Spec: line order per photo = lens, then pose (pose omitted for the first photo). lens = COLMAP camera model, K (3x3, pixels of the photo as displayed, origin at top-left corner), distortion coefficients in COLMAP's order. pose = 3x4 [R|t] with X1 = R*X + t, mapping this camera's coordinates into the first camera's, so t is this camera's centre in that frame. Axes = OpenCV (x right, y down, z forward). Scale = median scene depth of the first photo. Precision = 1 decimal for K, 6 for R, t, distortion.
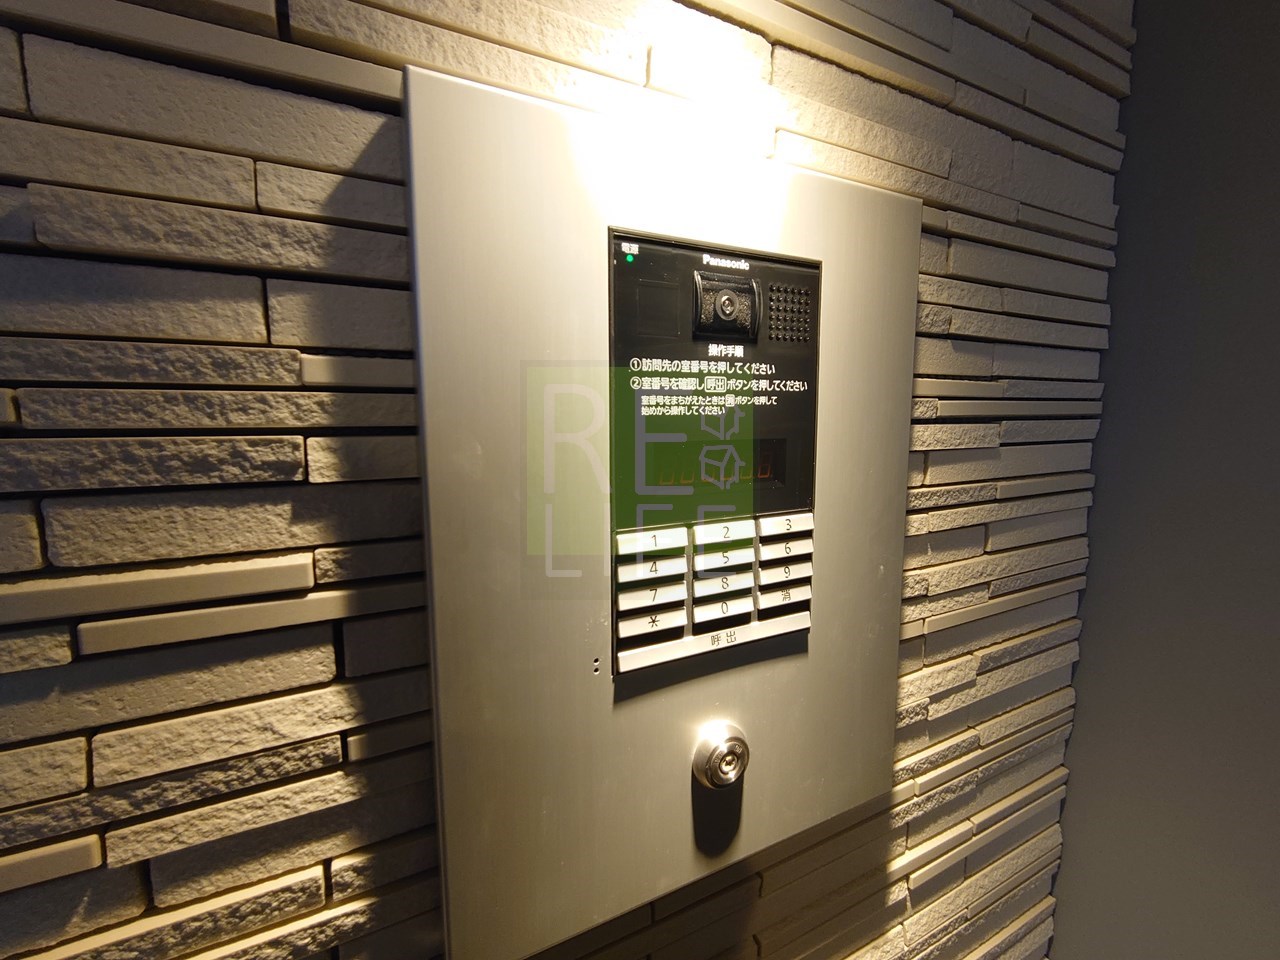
lens RADIAL K [[552.2, 0, 641.6], [0, 552.2, 476.5], [0, 0, 1]] dist [0.003995, -0.002043]
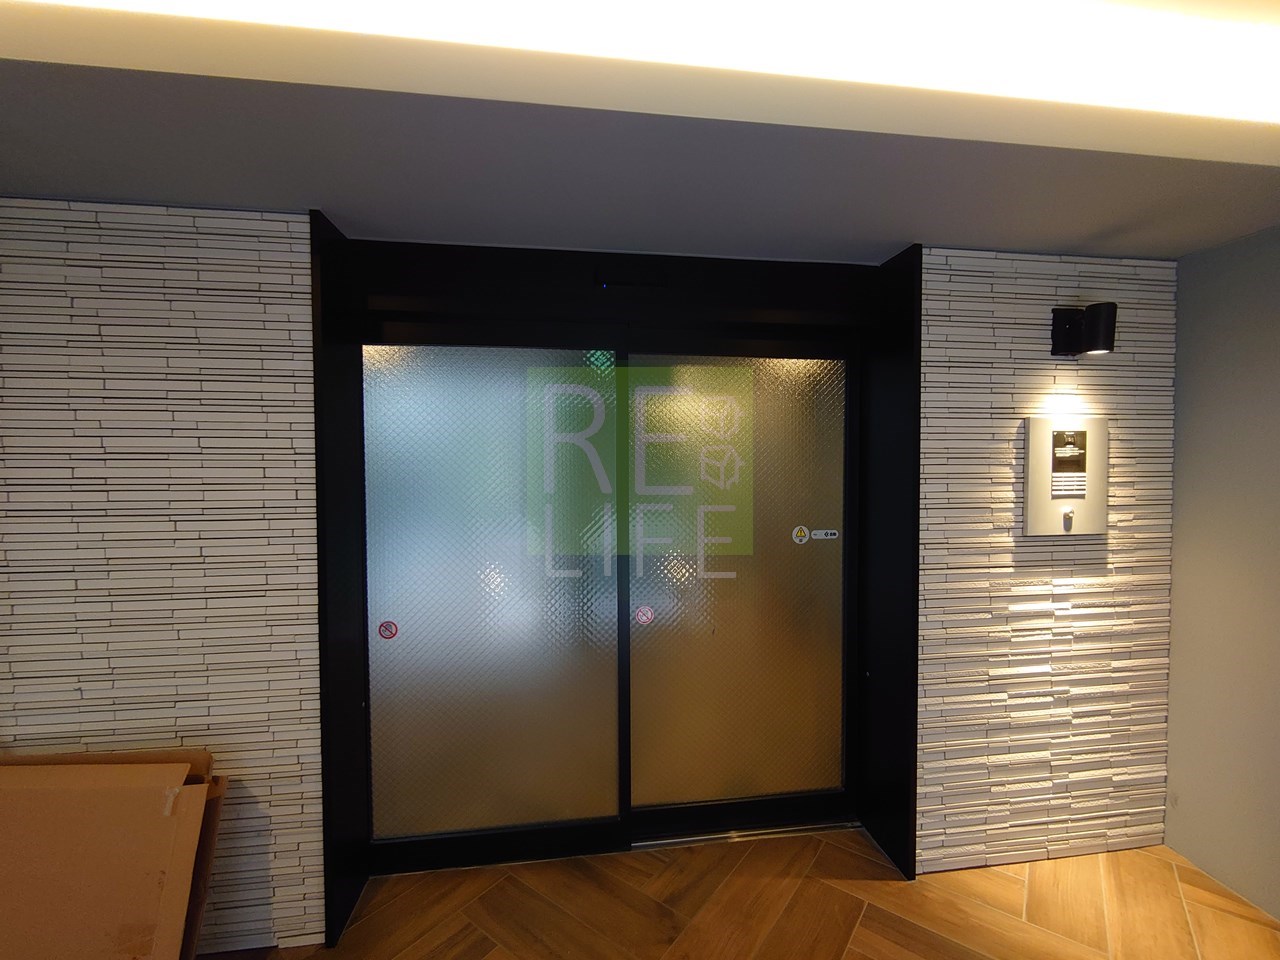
lens RADIAL K [[552.2, 0, 644.0], [0, 552.2, 484.3], [0, 0, 1]] dist [0.003995, -0.002043]
pose [[0.945548, 0.006497, -0.325417, -2.332989], [-0.033654, 0.996394, -0.077893, 0.847932], [0.323738, 0.084603, 0.942357, -6.368752]]
